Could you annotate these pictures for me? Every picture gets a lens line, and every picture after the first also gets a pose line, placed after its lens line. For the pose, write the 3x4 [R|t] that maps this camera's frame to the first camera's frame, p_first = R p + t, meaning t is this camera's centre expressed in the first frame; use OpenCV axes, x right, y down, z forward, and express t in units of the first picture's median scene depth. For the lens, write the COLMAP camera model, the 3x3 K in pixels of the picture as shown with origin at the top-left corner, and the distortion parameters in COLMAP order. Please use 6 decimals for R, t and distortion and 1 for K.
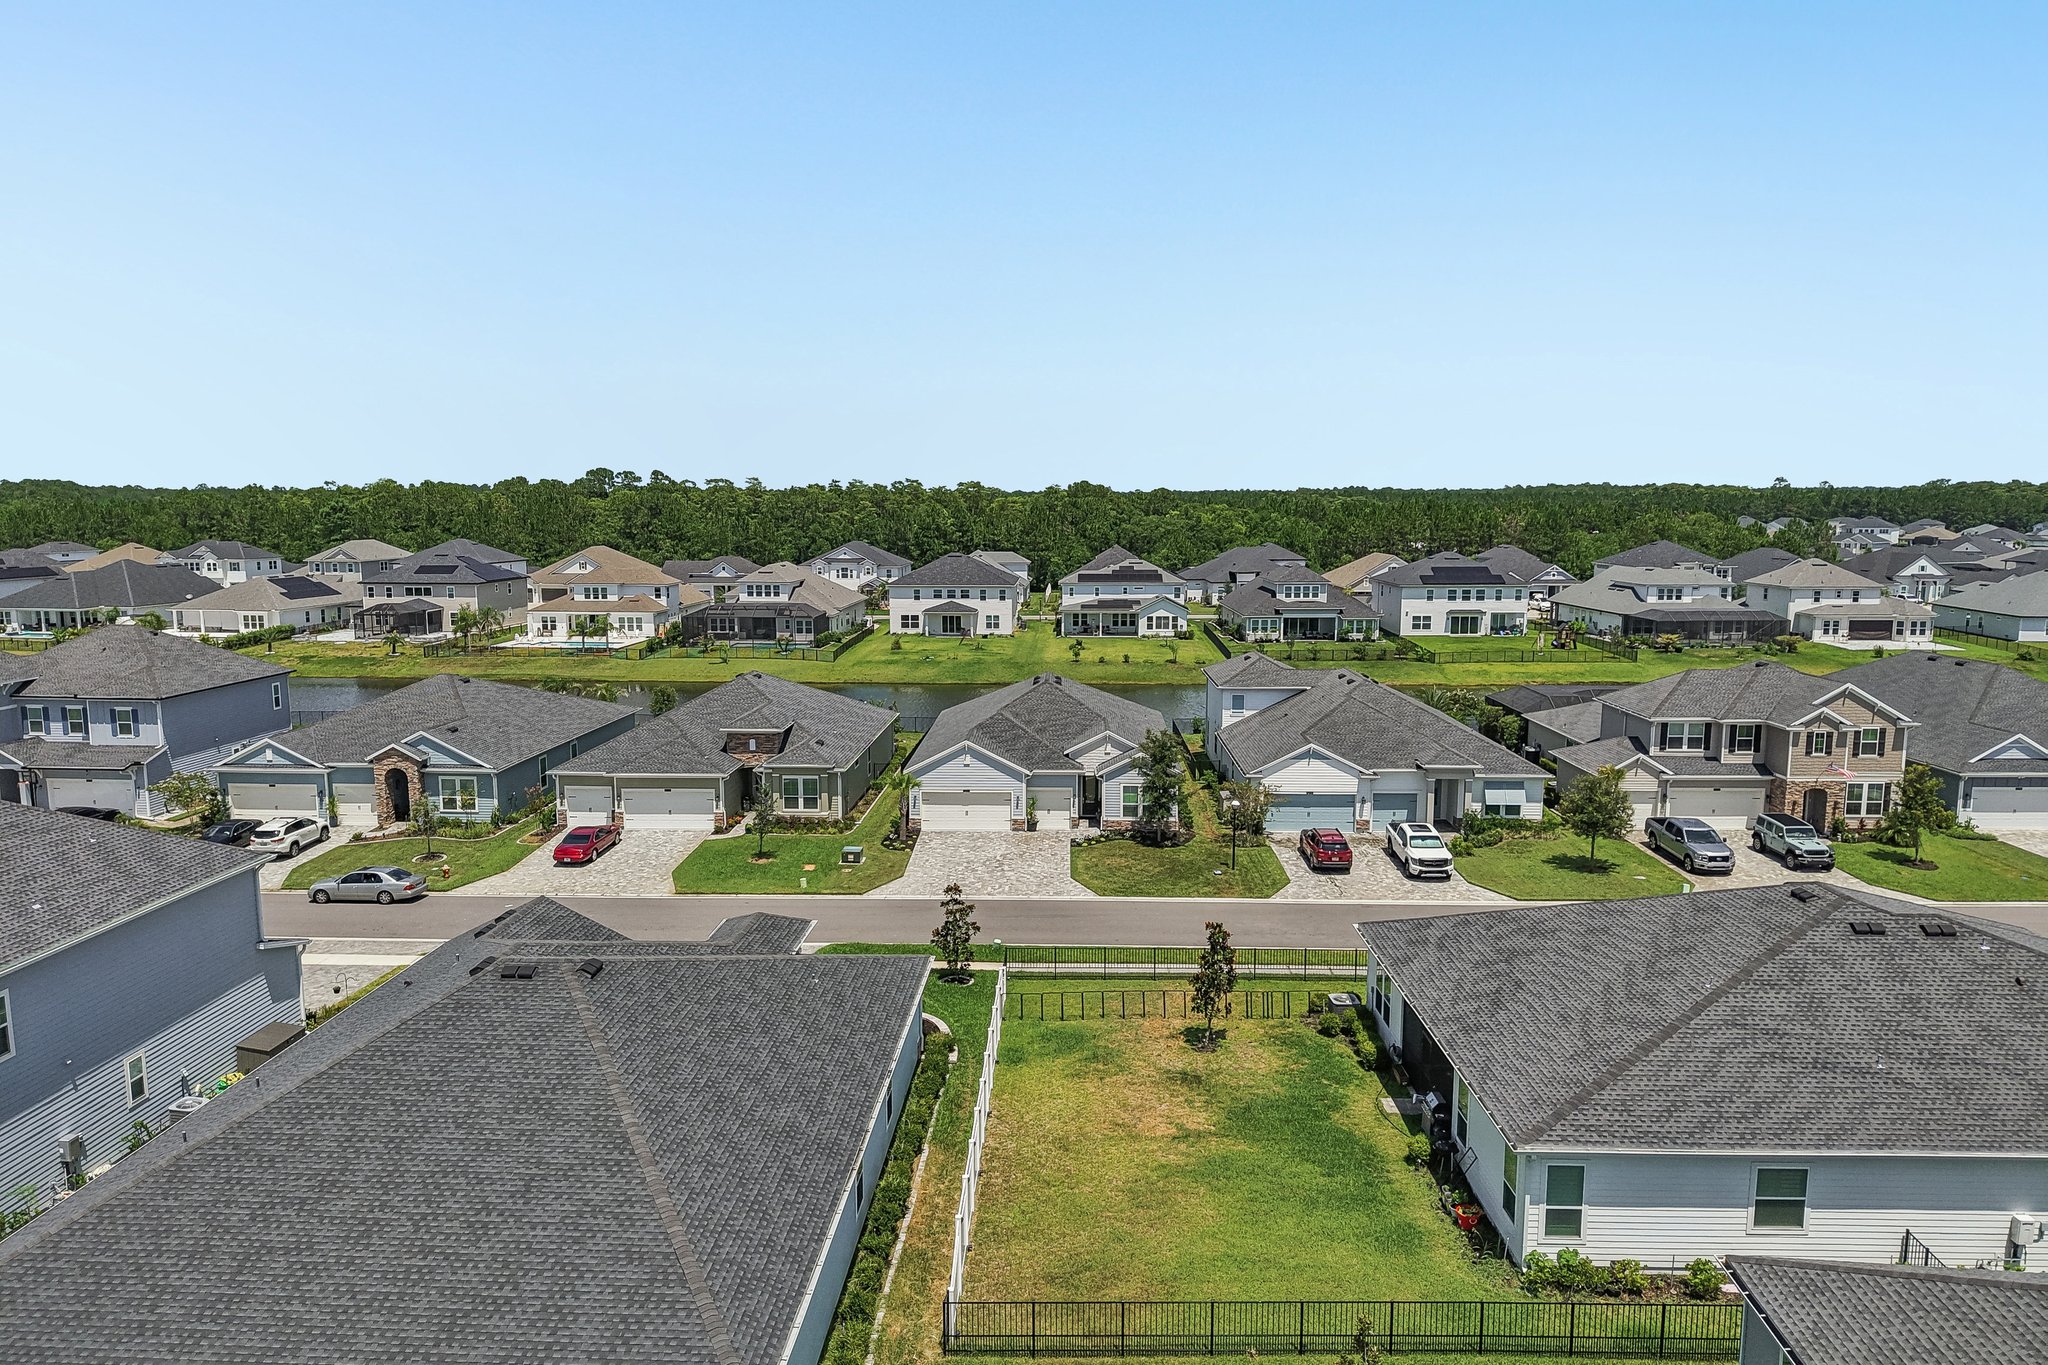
lens RADIAL K [[1365.0, 0, 1024.0], [0, 1365.0, 682.5], [0, 0, 1]] dist [0.004160, -0.003034]
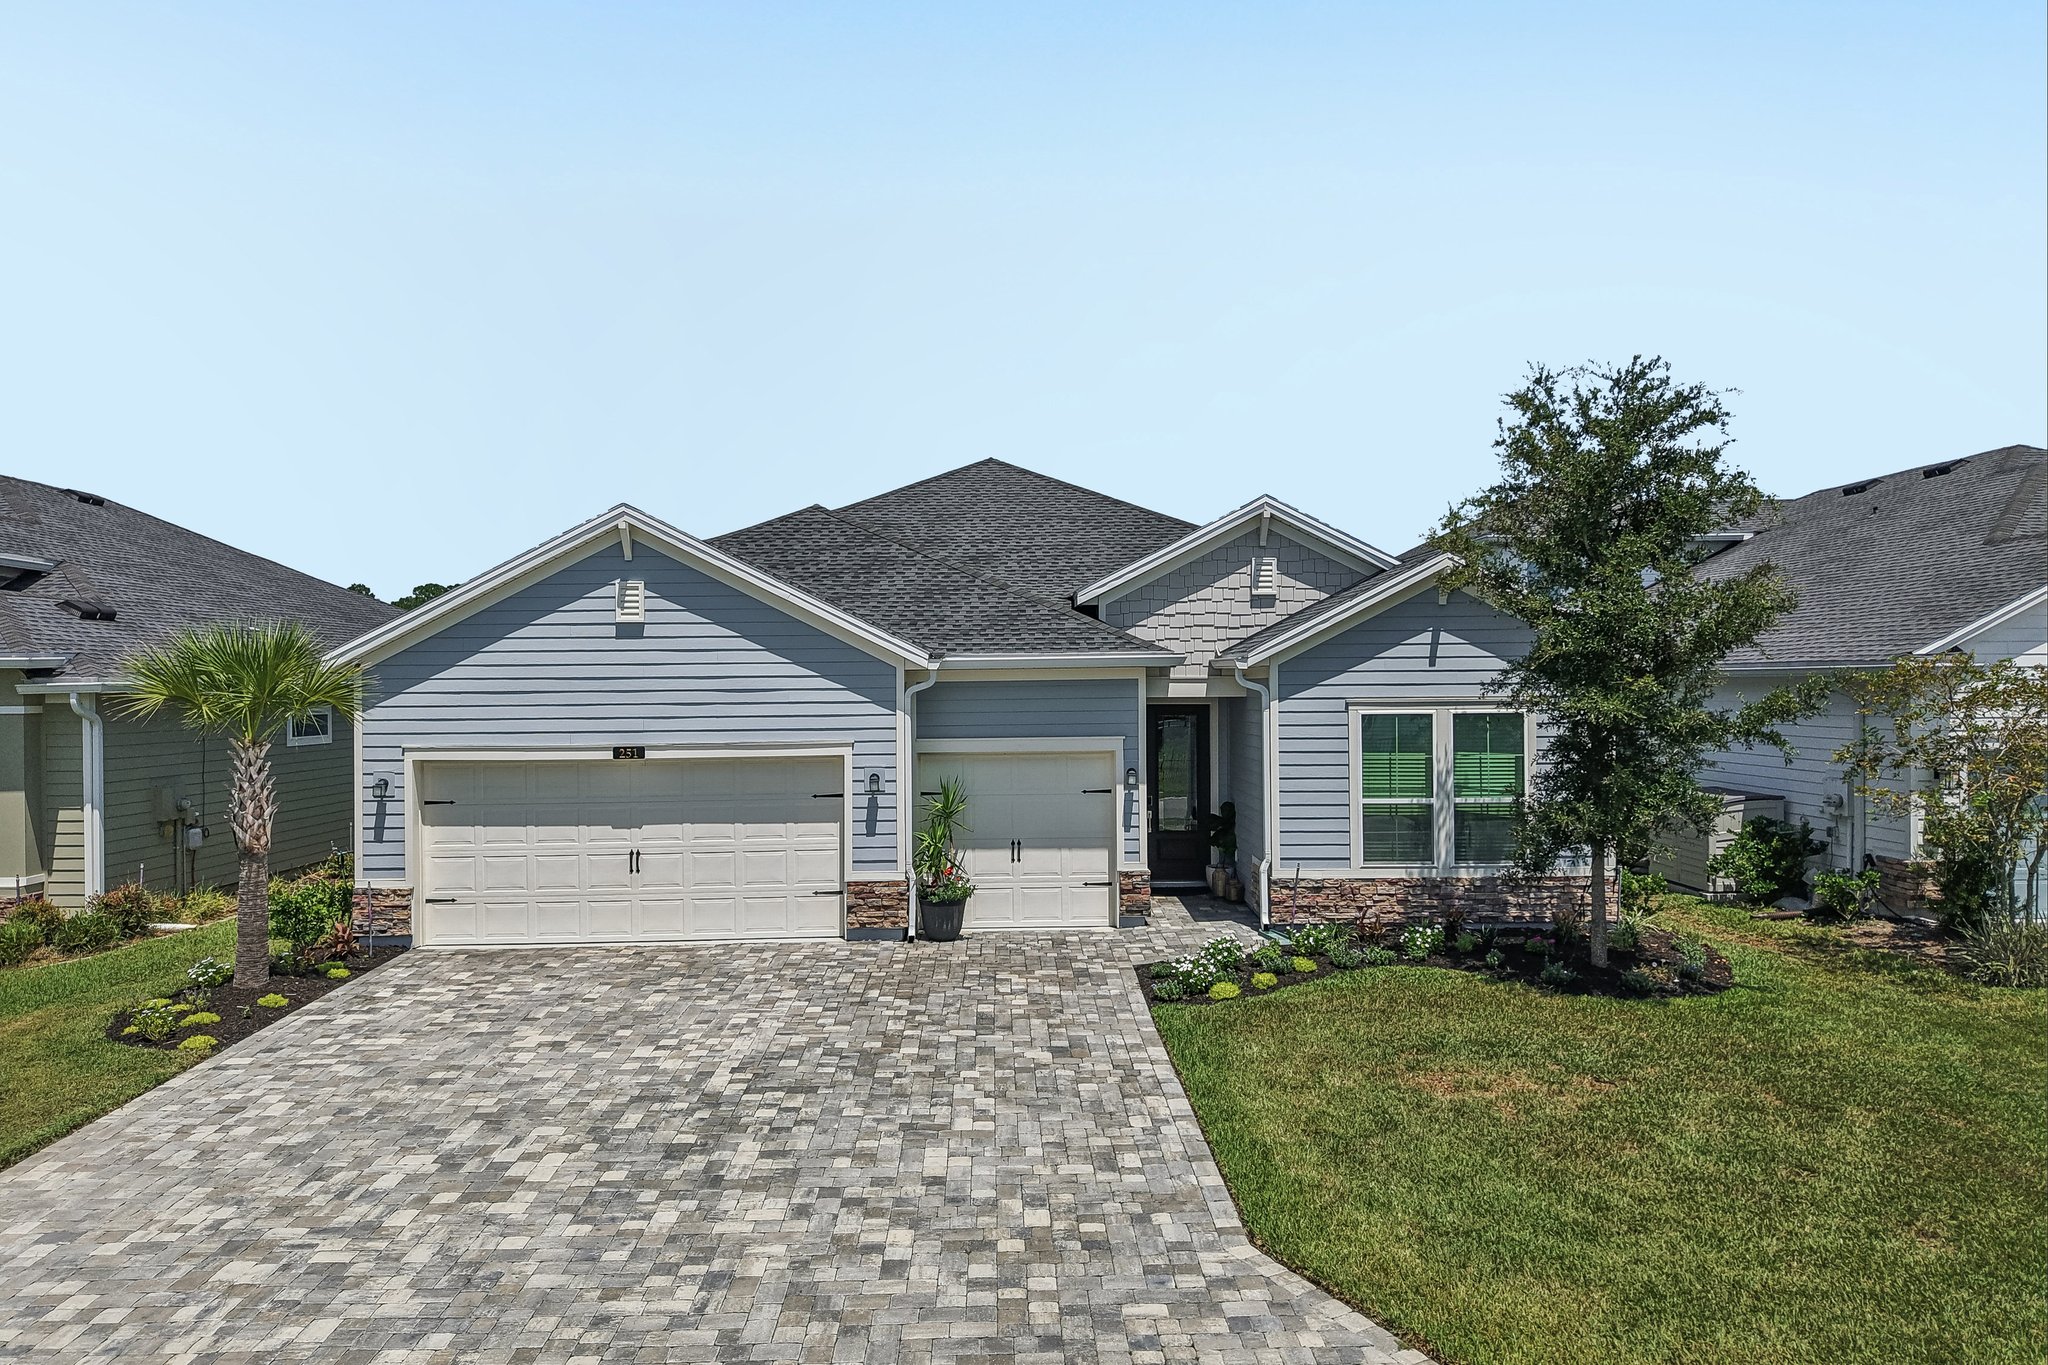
lens RADIAL K [[1377.5, 0, 1024.0], [0, 1377.5, 682.5], [0, 0, 1]] dist [0.005282, -0.006290]
pose [[0.998350, -0.005929, 0.057110, 0.005652], [0.013489, 0.991035, -0.132917, 0.081809], [-0.055810, 0.133468, 0.989480, 0.652463]]
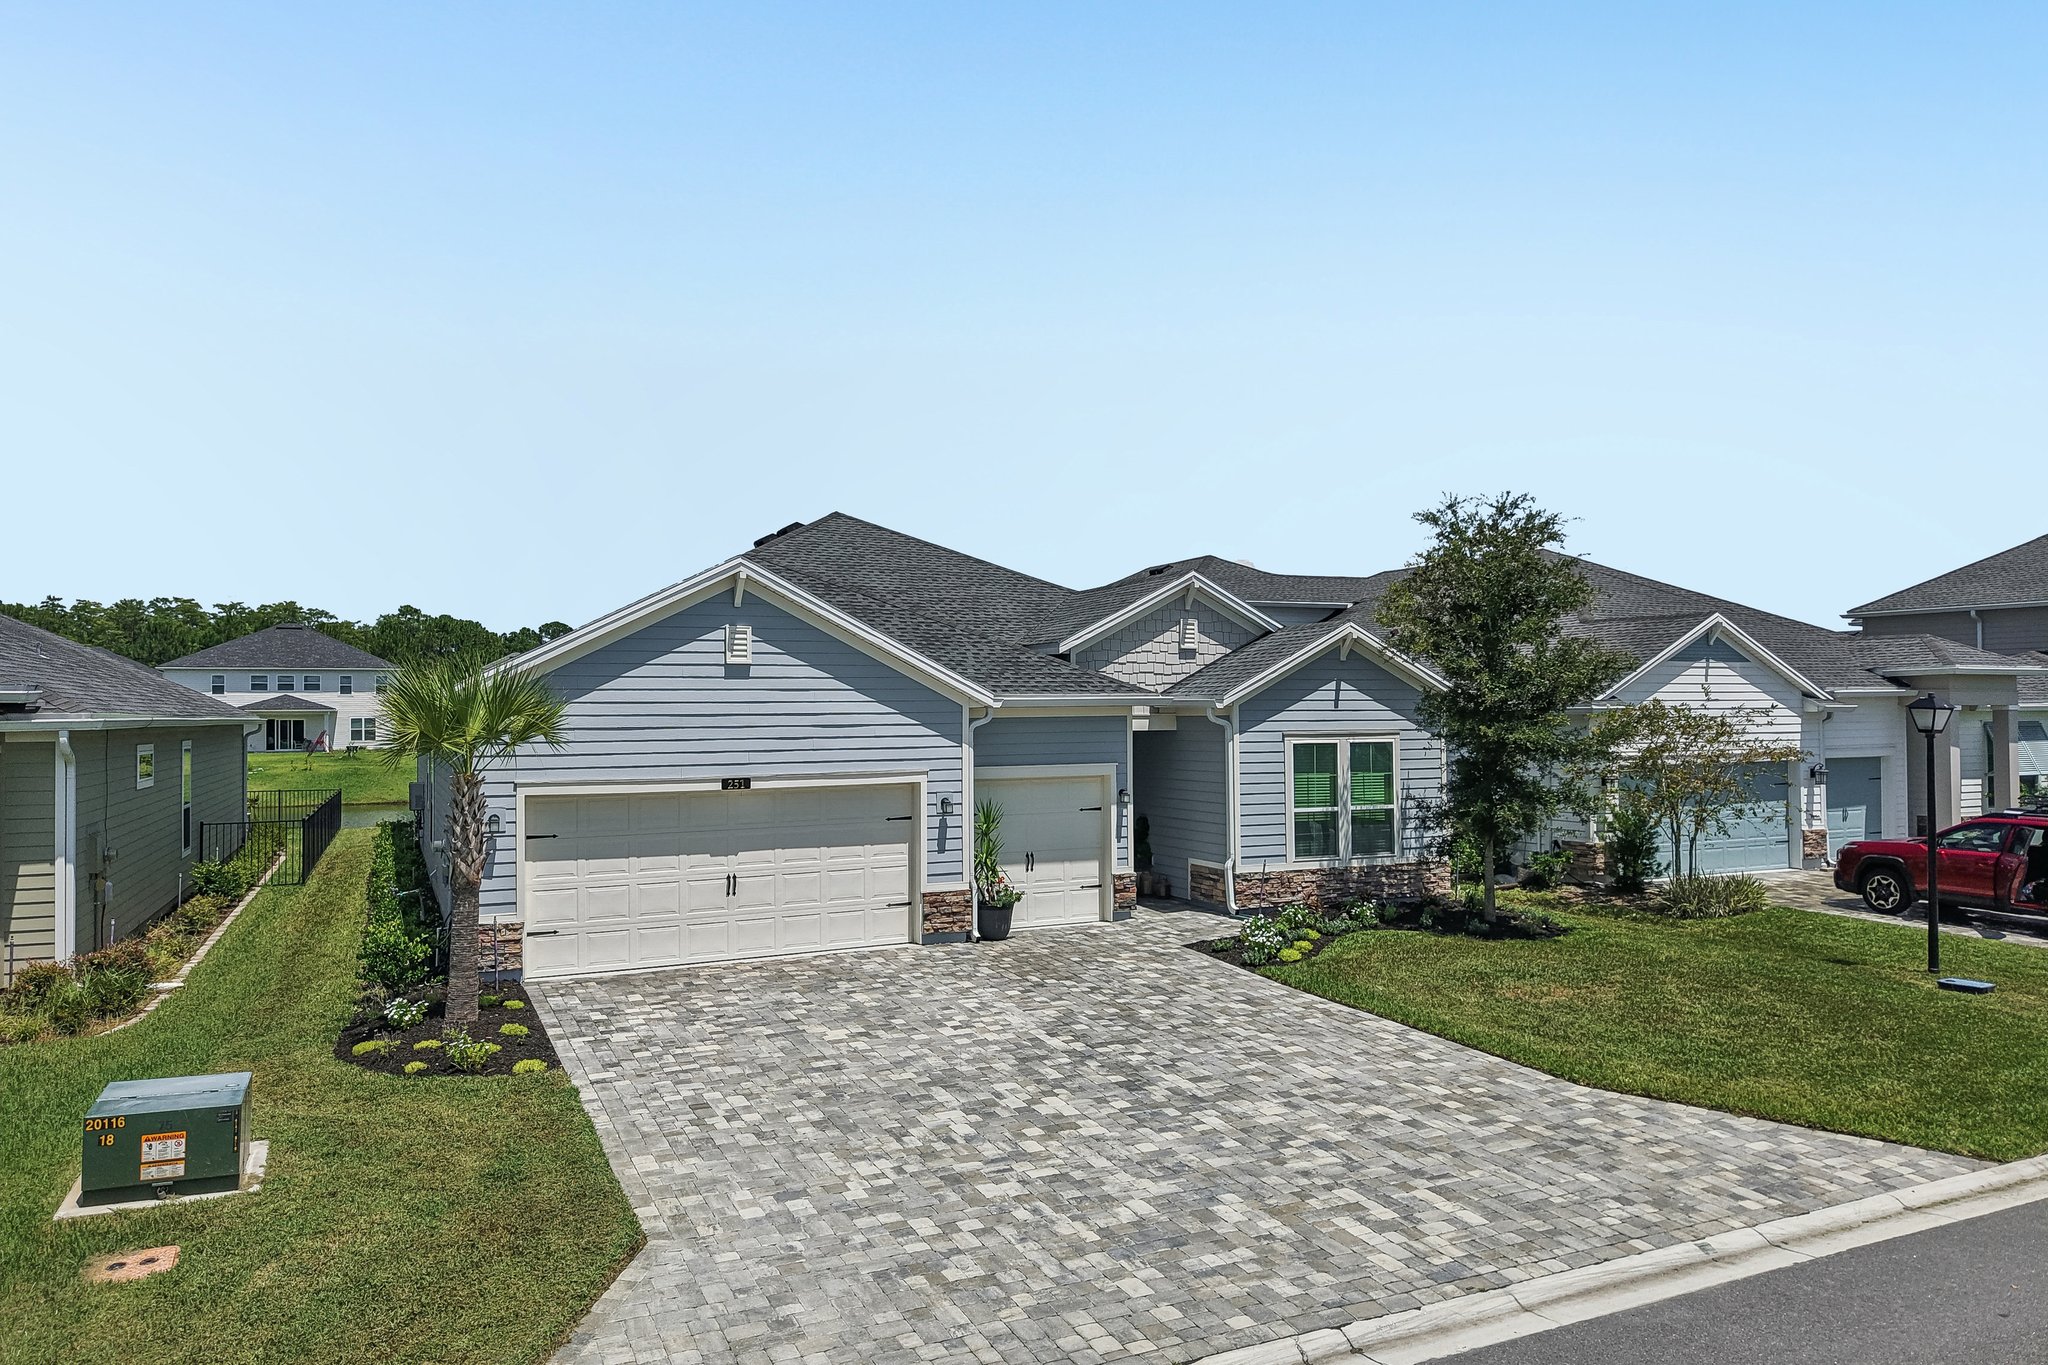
lens RADIAL K [[1372.1, 0, 1031.0], [0, 1372.1, 672.0], [0, 0, 1]] dist [0.041770, -0.065008]
pose [[0.886093, 0.010313, 0.463393, -0.088543], [0.066288, 0.986656, -0.148712, 0.082388], [-0.458744, 0.162490, 0.873585, 0.642854]]
